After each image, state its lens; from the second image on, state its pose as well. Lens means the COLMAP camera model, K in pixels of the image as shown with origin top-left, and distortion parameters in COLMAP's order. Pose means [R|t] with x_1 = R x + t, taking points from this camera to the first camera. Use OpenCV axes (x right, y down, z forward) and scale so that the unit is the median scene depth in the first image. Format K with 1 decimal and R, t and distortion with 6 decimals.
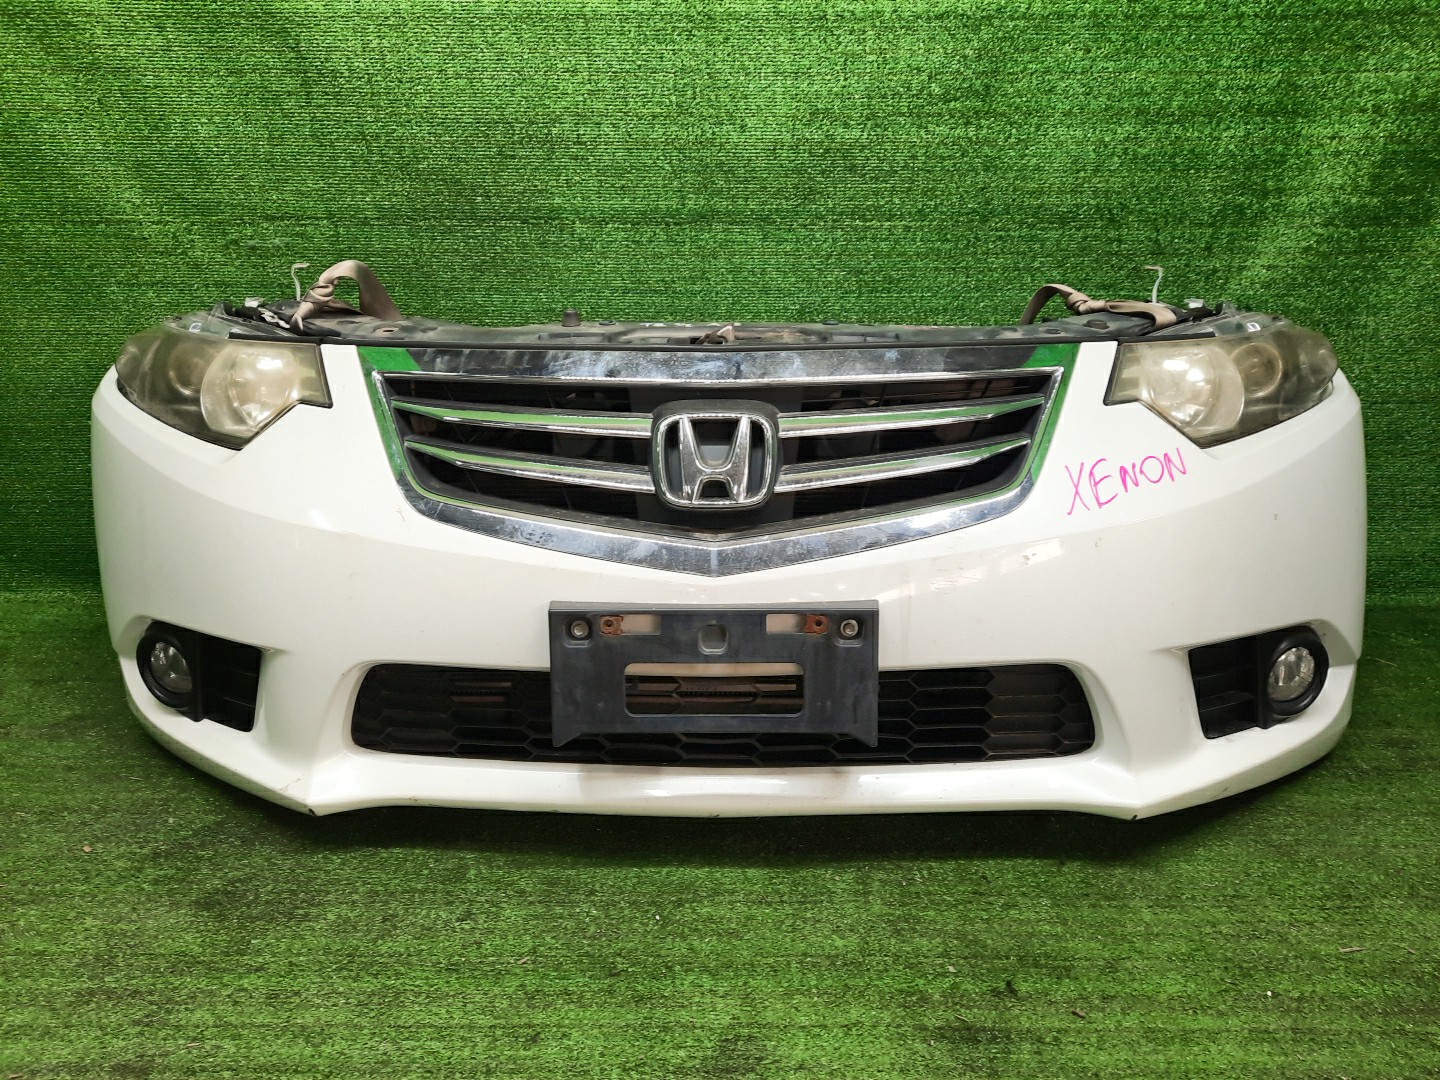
lens RADIAL K [[1083.6, 0, 720.0], [0, 1083.6, 540.0], [0, 0, 1]] dist [-0.002761, -0.001270]
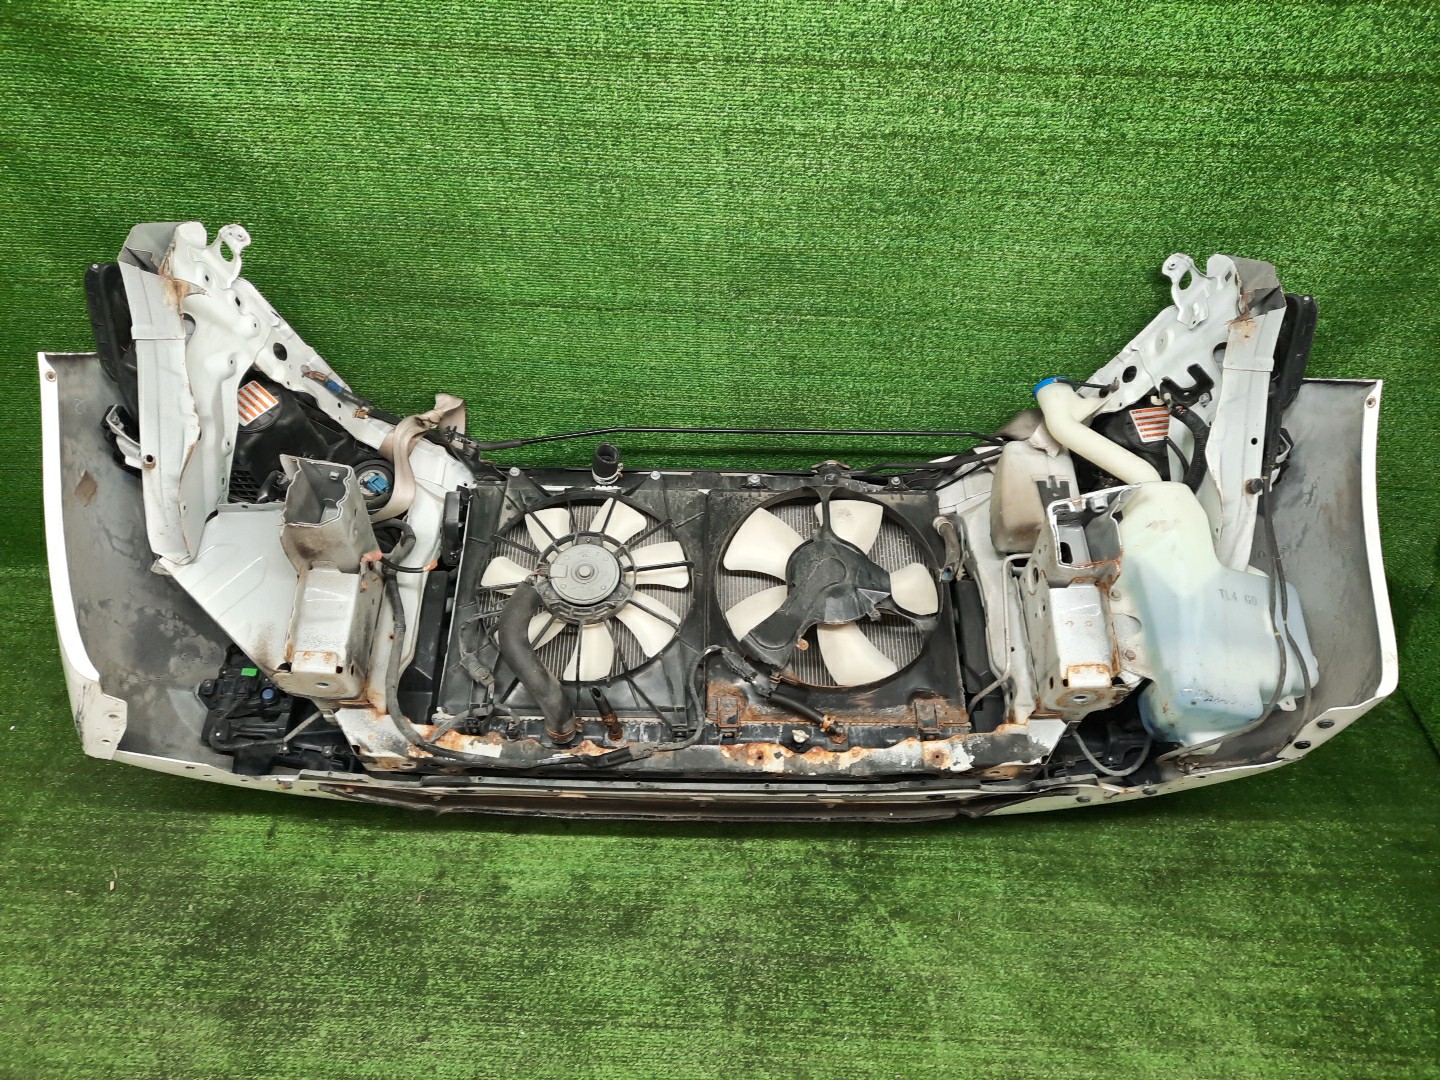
lens RADIAL K [[1080.9, 0, 728.3], [0, 1080.9, 532.6], [0, 0, 1]] dist [0.041477, -0.063690]
pose [[0.999430, 0.033751, -0.000603, 0.109469], [-0.030824, 0.919748, 0.391297, -0.712803], [0.013761, -0.391055, 0.920264, 0.024347]]
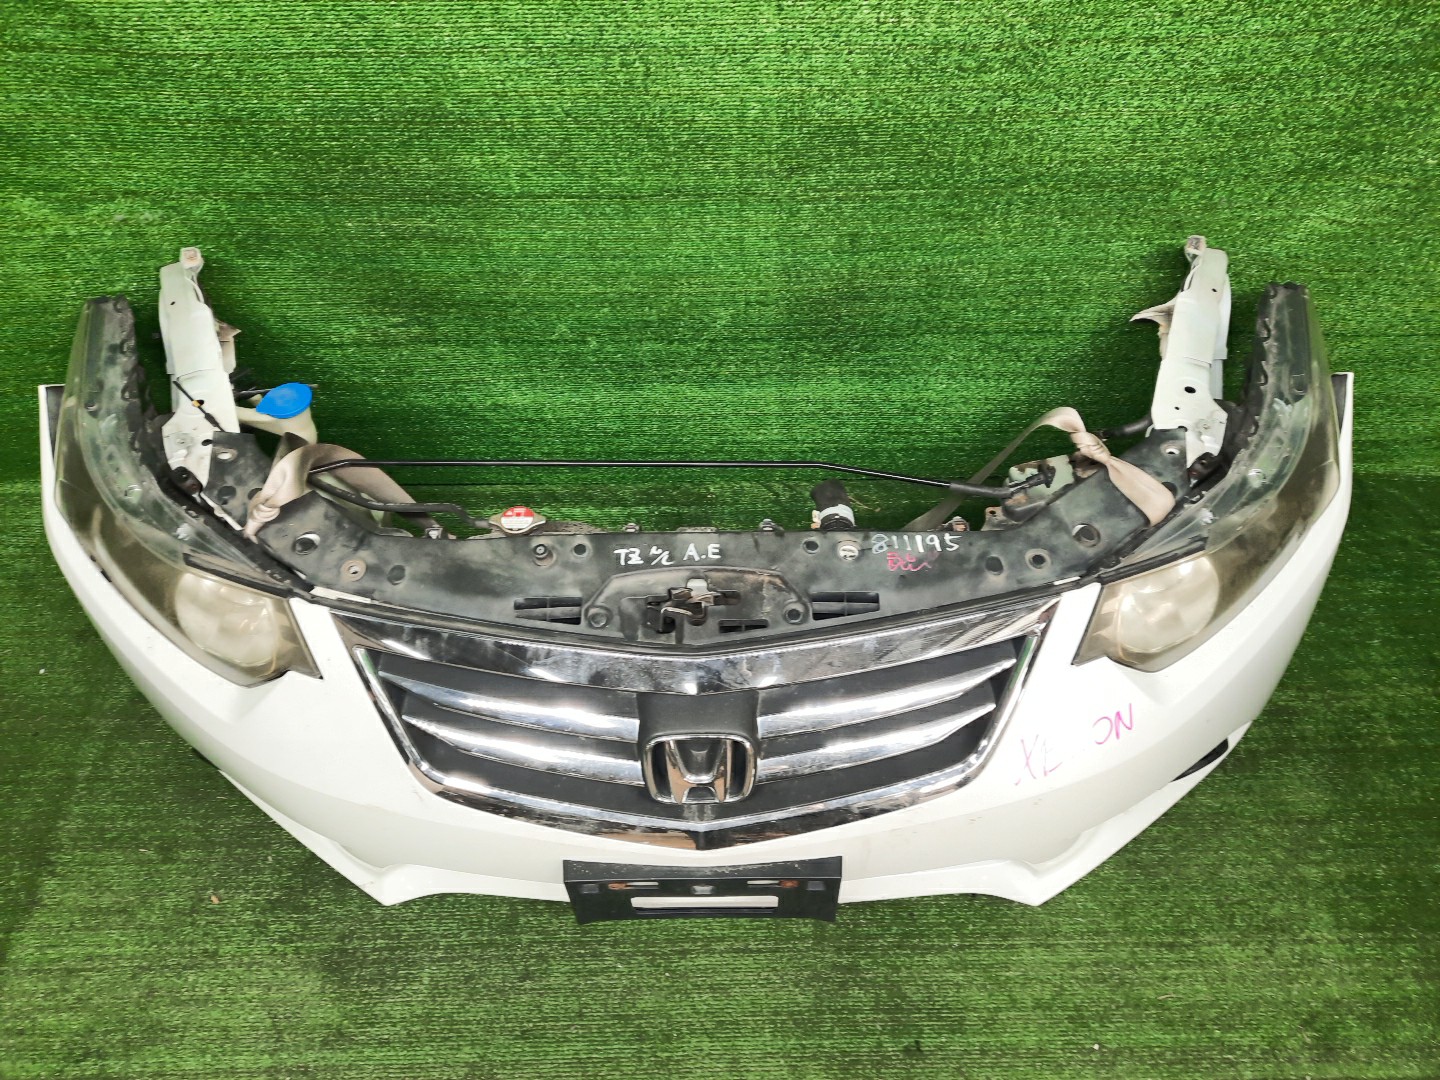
lens RADIAL K [[1073.8, 0, 720.0], [0, 1073.8, 540.0], [0, 0, 1]] dist [0.008258, -0.004361]
pose [[0.999474, -0.031485, 0.007764, 0.014258], [0.019179, 0.766981, 0.641383, -0.886010], [-0.026149, -0.640896, 0.767182, 0.298249]]
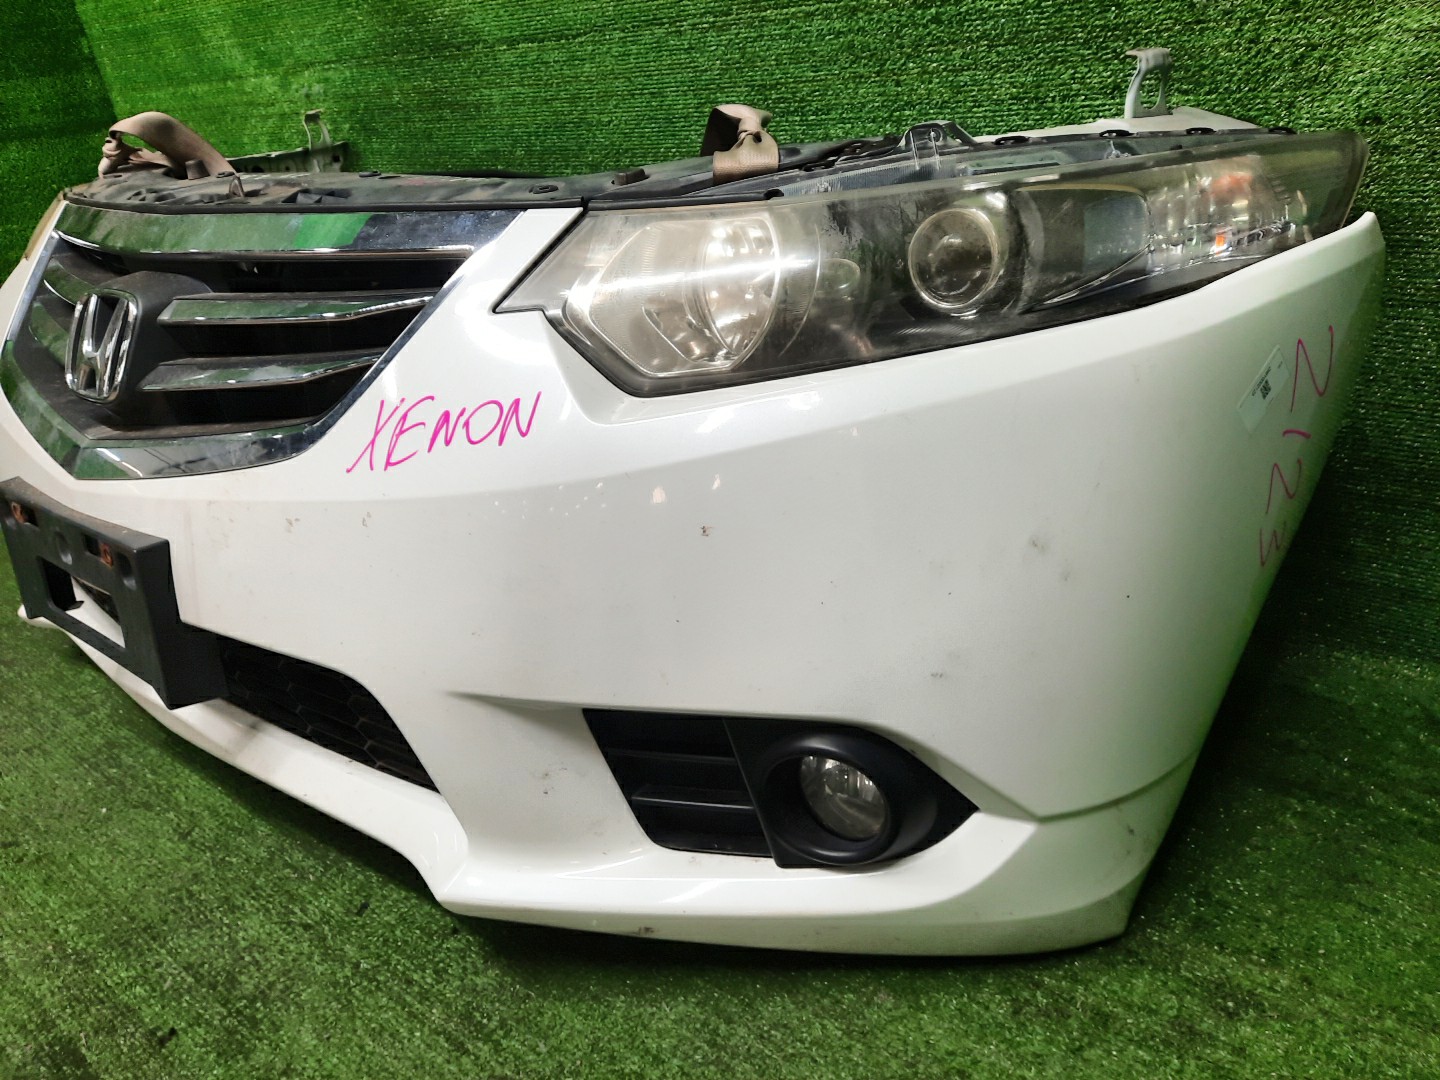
lens RADIAL K [[1080.9, 0, 728.3], [0, 1080.9, 532.6], [0, 0, 1]] dist [0.041477, -0.063690]
pose [[0.789848, 0.195255, -0.581391, 0.869533], [-0.098859, 0.976105, 0.193511, -0.135144], [0.605282, -0.095368, 0.790277, 0.564856]]
